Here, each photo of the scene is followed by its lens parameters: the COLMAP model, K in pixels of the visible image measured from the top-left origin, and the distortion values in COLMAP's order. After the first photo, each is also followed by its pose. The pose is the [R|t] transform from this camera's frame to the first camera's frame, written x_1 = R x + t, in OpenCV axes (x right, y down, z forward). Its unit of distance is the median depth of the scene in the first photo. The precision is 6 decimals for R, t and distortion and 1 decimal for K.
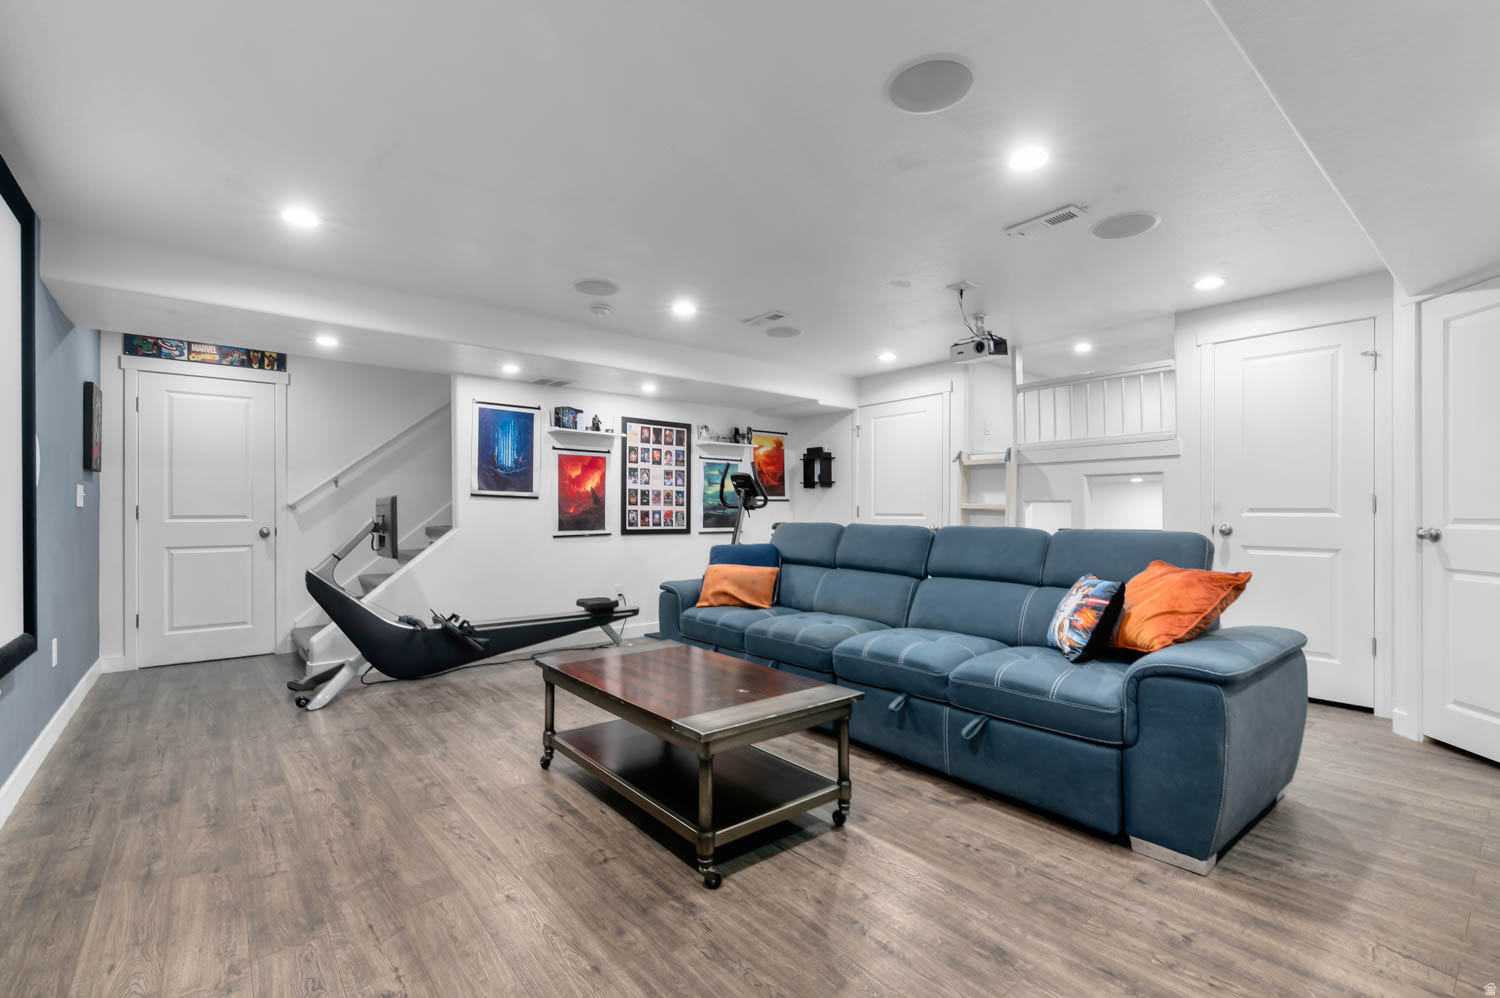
lens RADIAL K [[661.1, 0, 750.0], [0, 661.1, 499.0], [0, 0, 1]] dist [-0.001721, -0.001275]
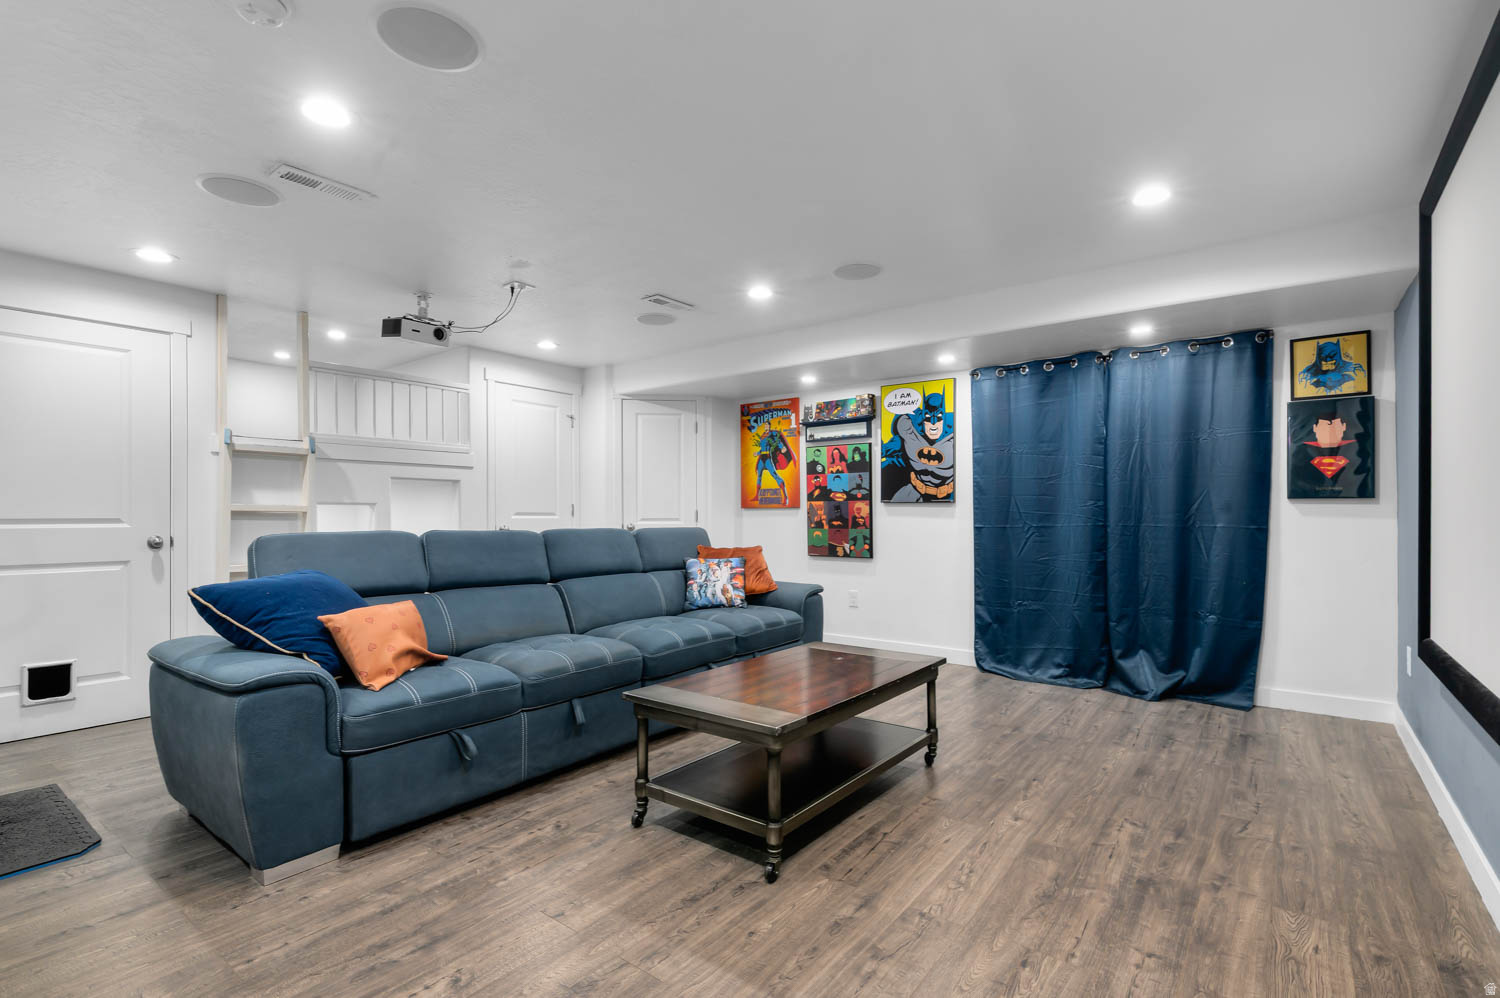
lens RADIAL K [[699.8, 0, 747.4], [0, 699.8, 516.0], [0, 0, 1]] dist [0.002788, 0.000919]
pose [[-0.222505, -0.004164, 0.974923, -0.505517], [-0.024340, 0.999703, -0.001285, 0.008067], [-0.974628, -0.024015, -0.222541, 0.585574]]
